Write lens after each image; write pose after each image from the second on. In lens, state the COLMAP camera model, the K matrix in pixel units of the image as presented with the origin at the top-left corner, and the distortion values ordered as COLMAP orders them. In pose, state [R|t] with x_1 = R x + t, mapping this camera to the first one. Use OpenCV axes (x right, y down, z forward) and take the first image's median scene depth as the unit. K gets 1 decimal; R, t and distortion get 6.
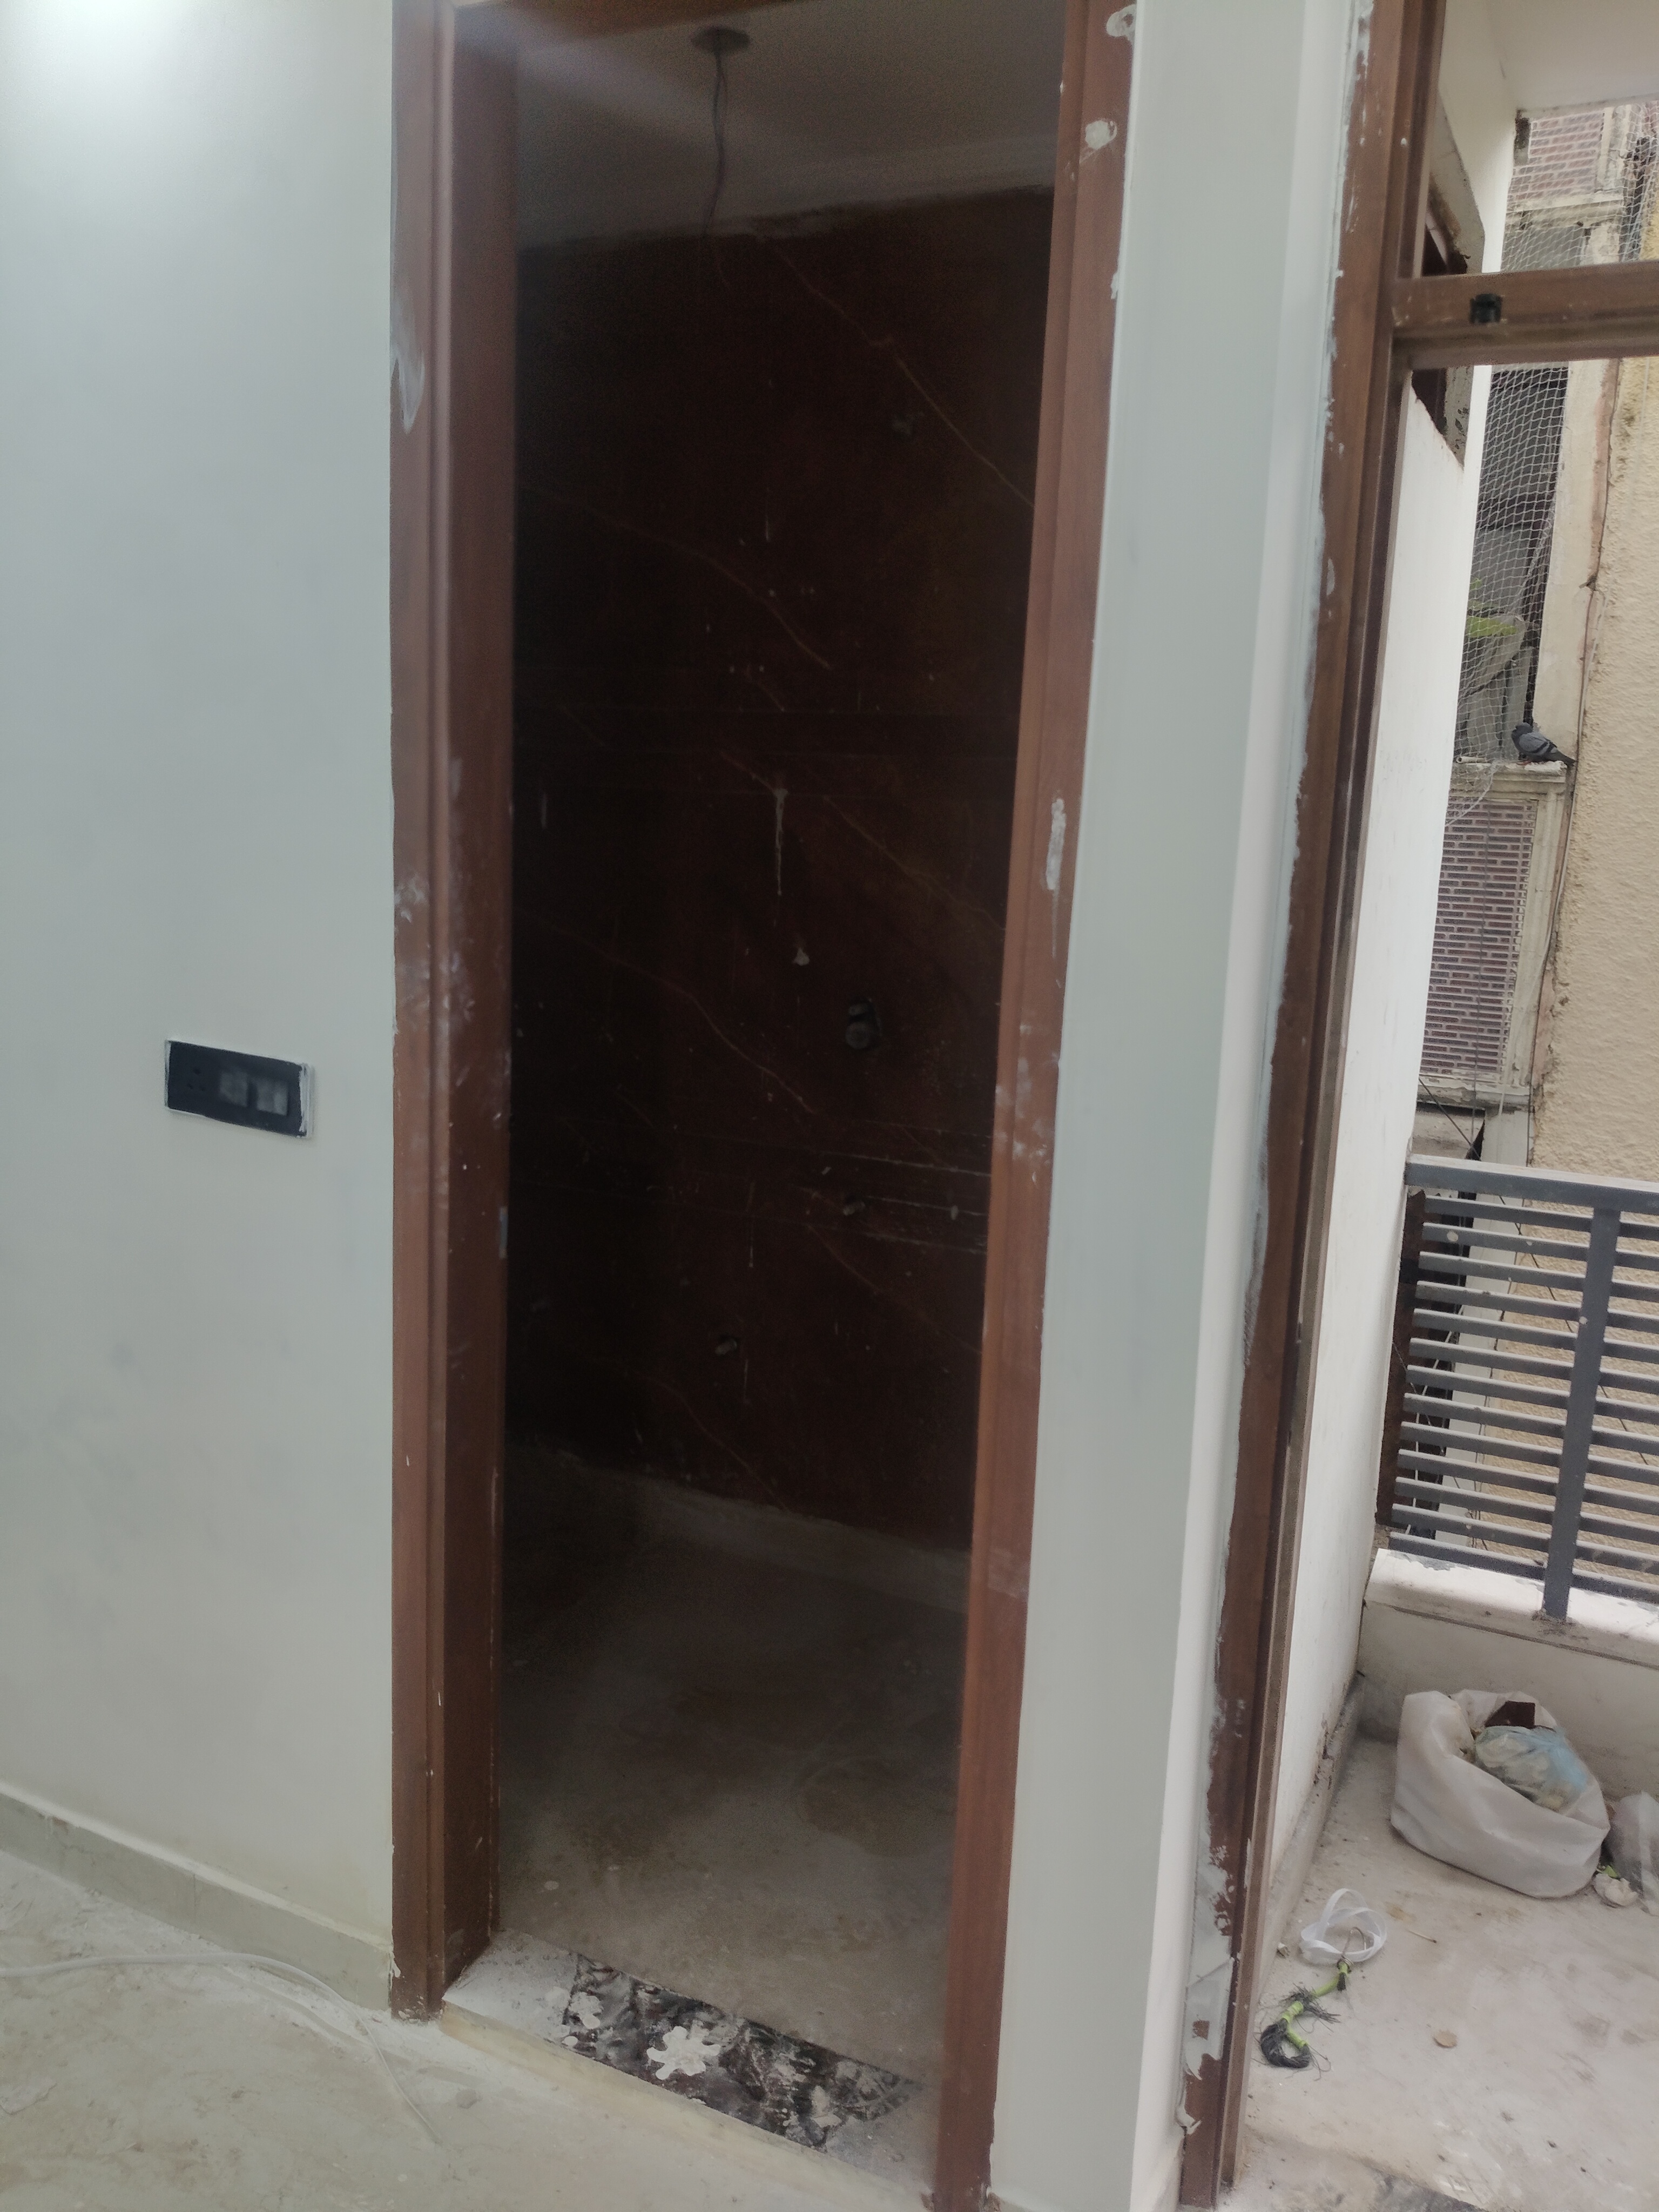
lens RADIAL K [[1669.7, 0, 820.3], [0, 1669.7, 1099.5], [0, 0, 1]] dist [-0.002327, -0.005059]
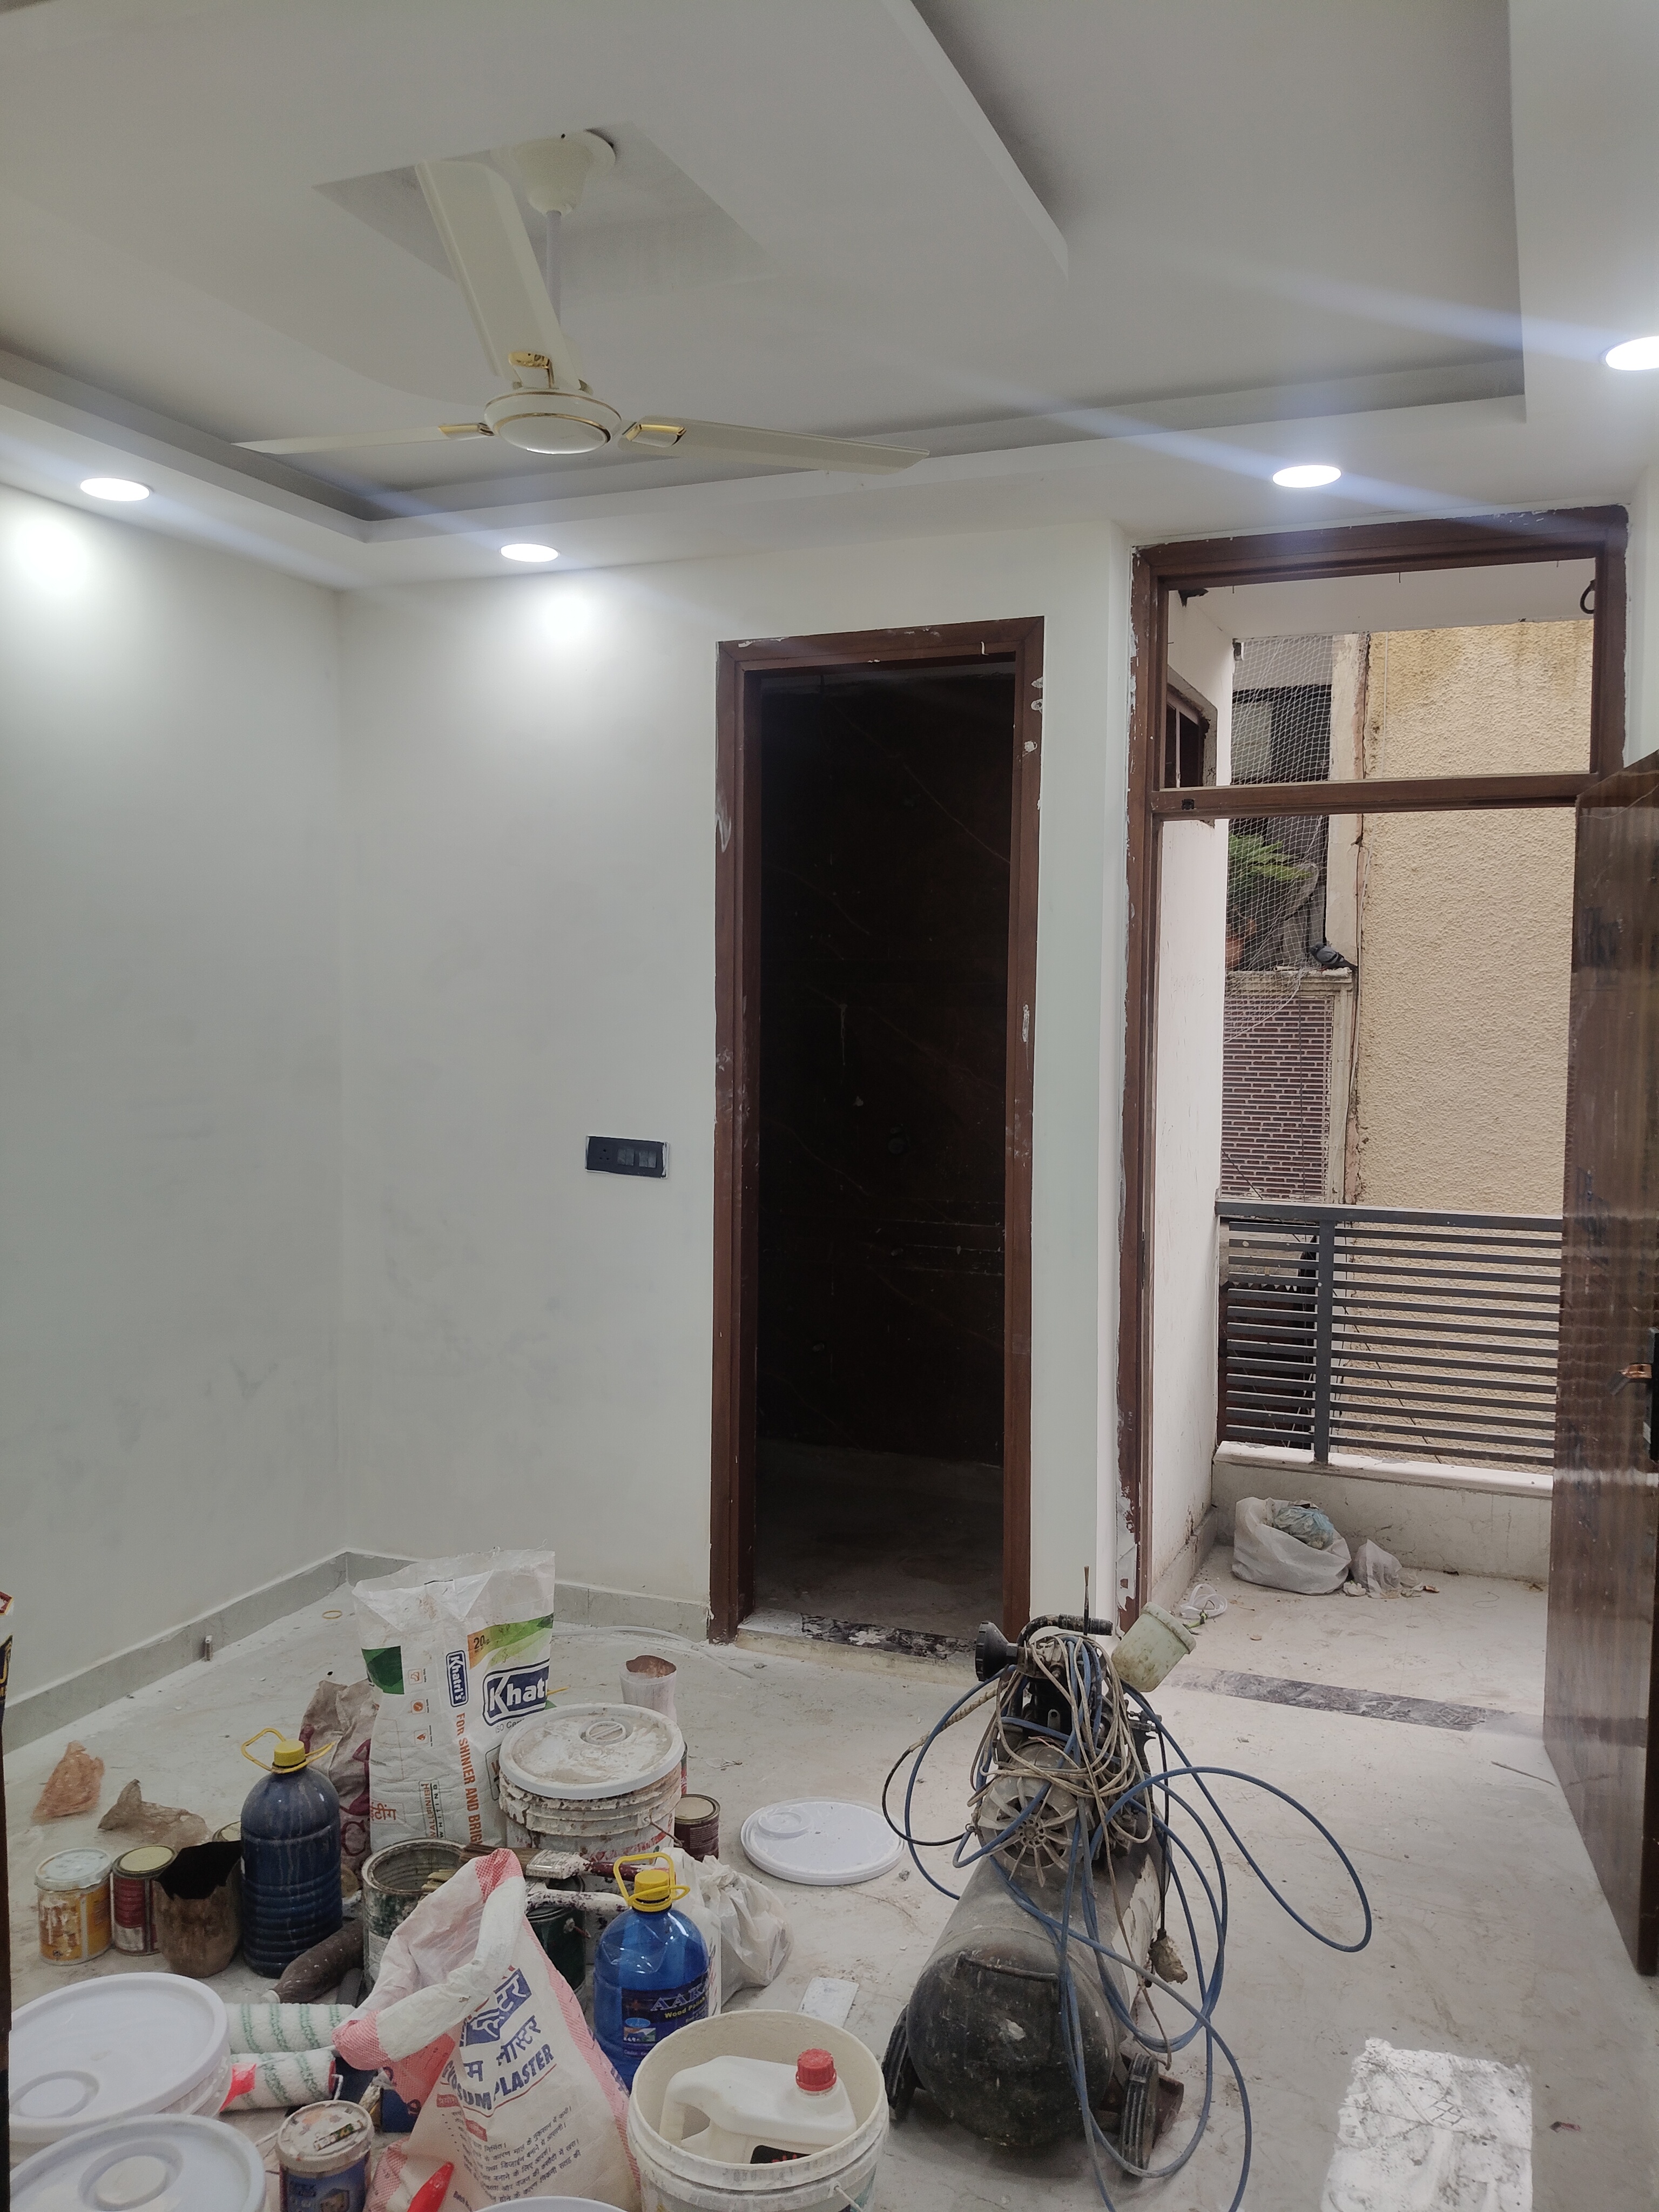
lens RADIAL K [[1724.3, 0, 841.5], [0, 1724.3, 1102.1], [0, 0, 1]] dist [0.130247, -0.107794]
pose [[0.996741, -0.034154, 0.073078, -0.232169], [0.043109, 0.991257, -0.124708, 0.193472], [-0.068180, 0.127452, 0.989499, -1.070375]]
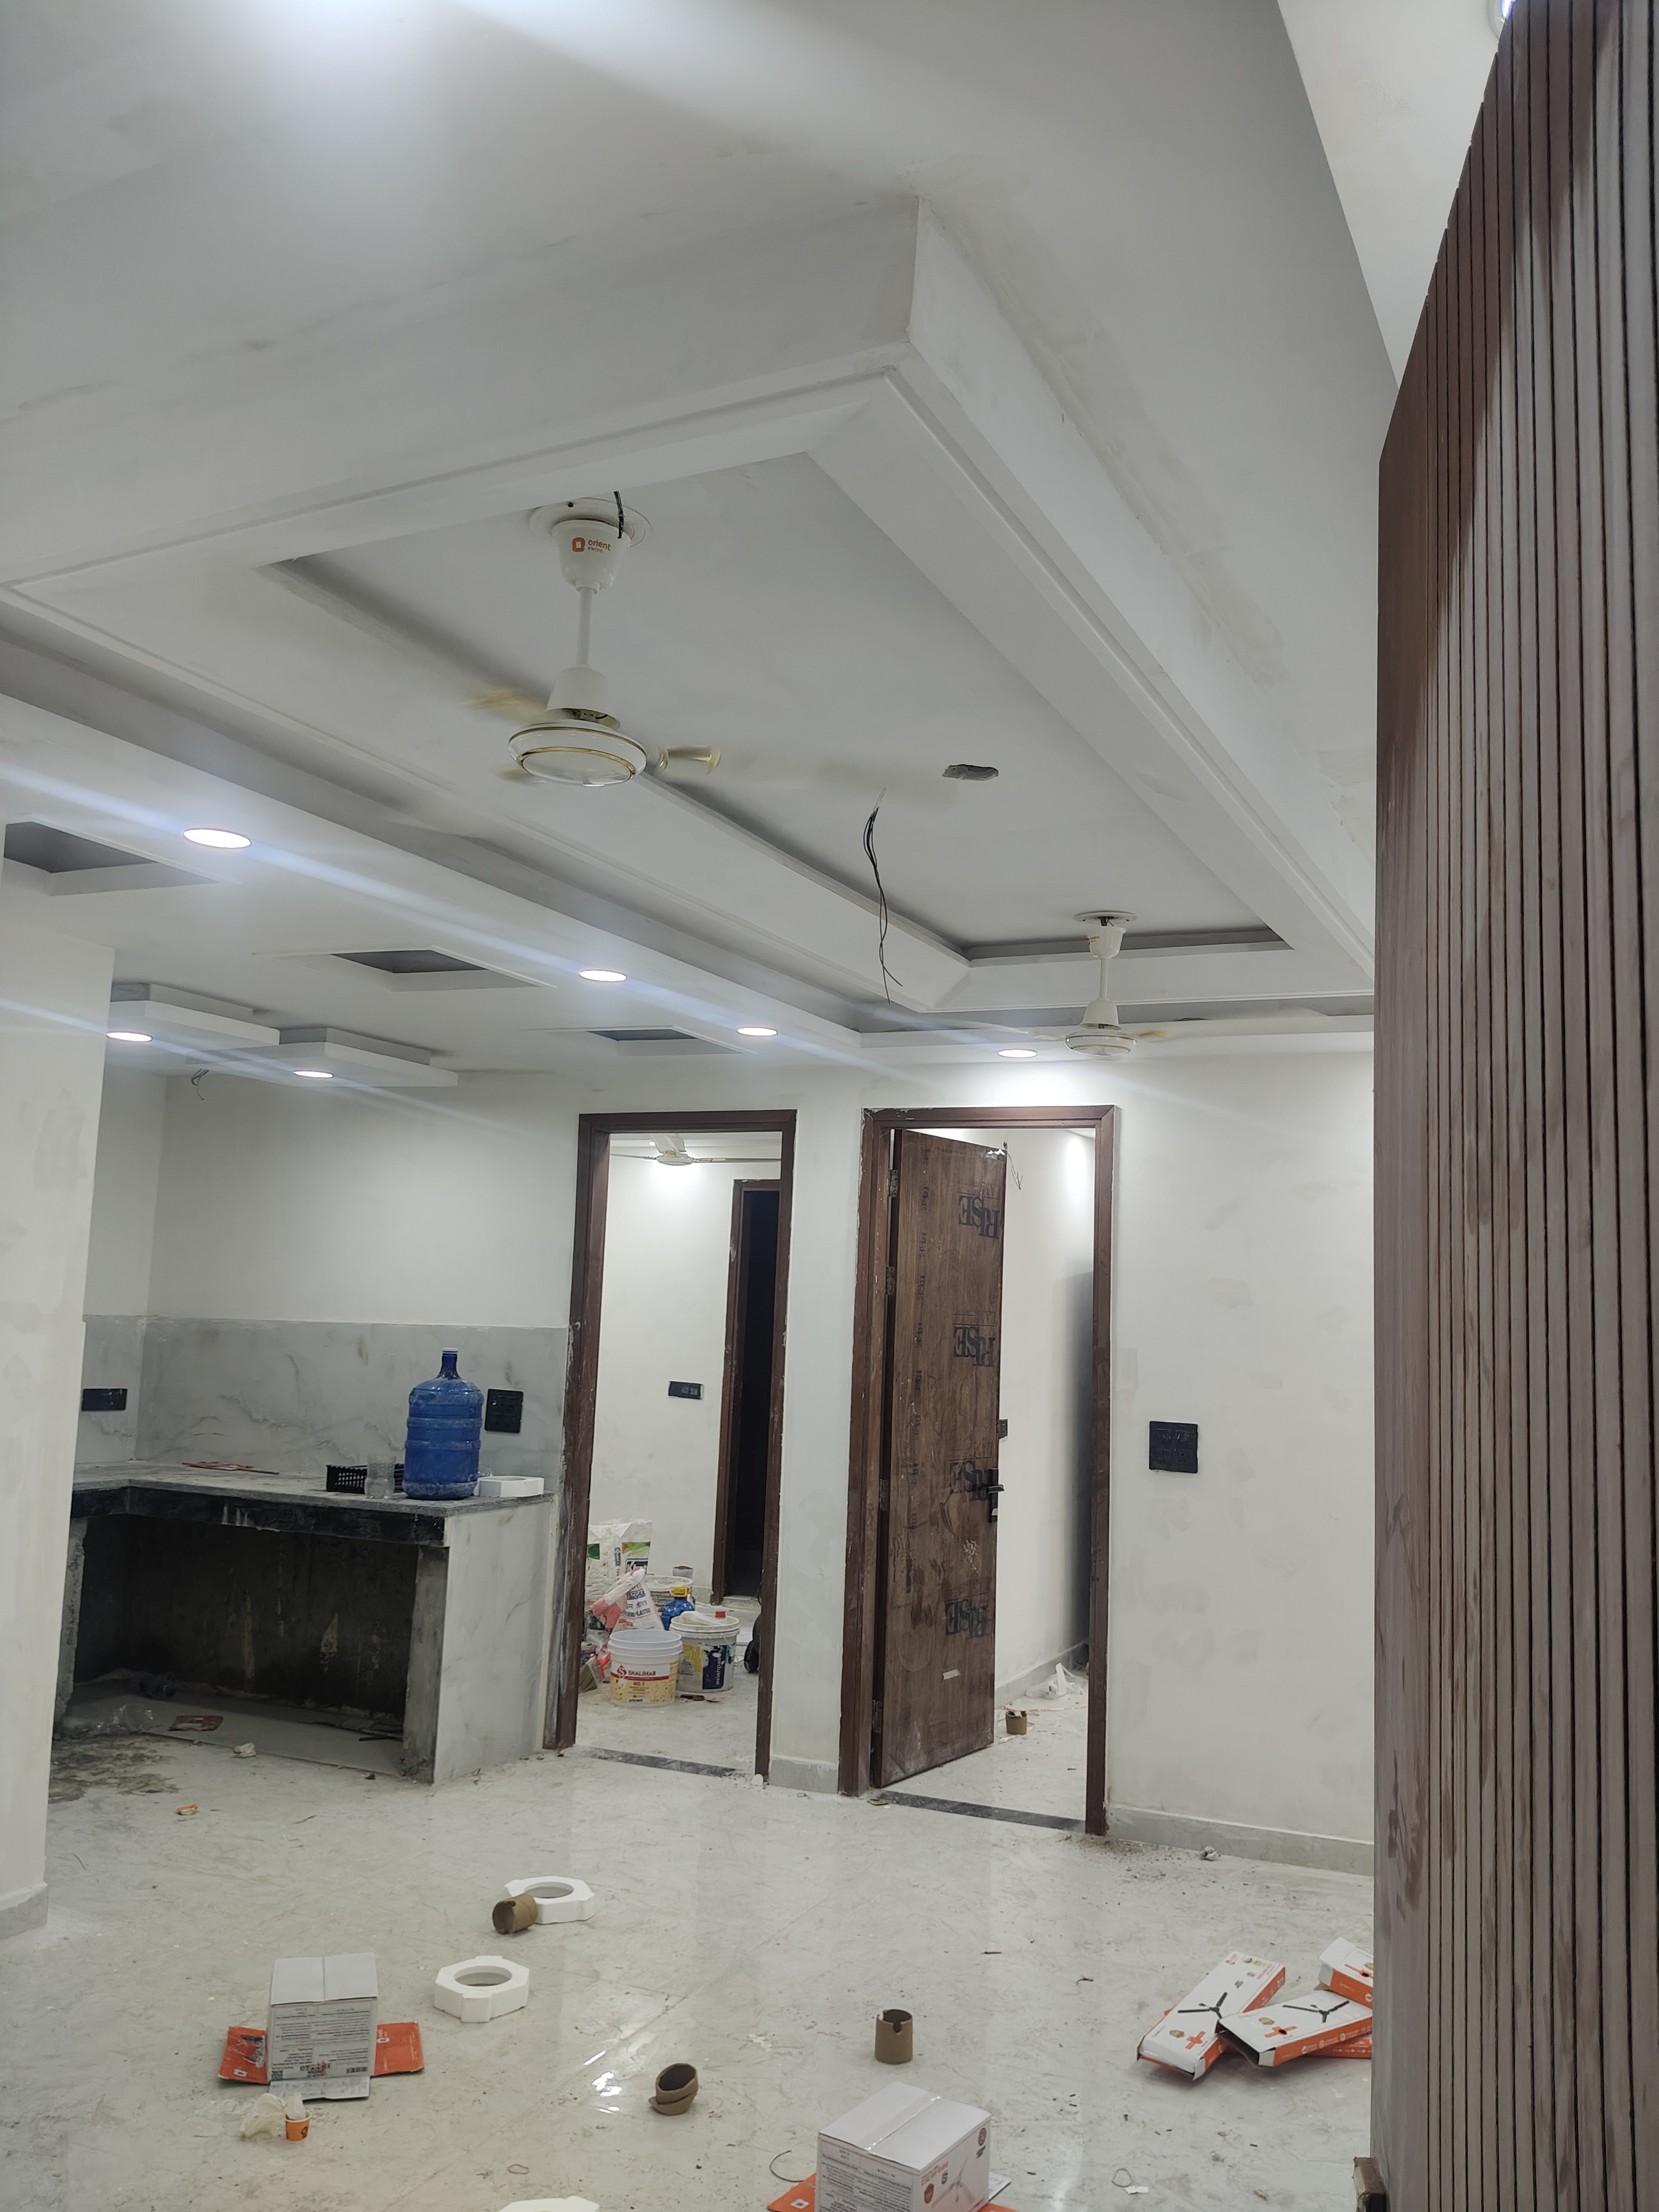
lens RADIAL K [[1743.2, 0, 829.5], [0, 1743.2, 1106.0], [0, 0, 1]] dist [0.047354, -0.102305]
pose [[0.999762, 0.004299, 0.021381, -0.049014], [0.002369, 0.953168, -0.302433, 0.697494], [-0.021680, 0.302411, 0.952931, -3.831181]]
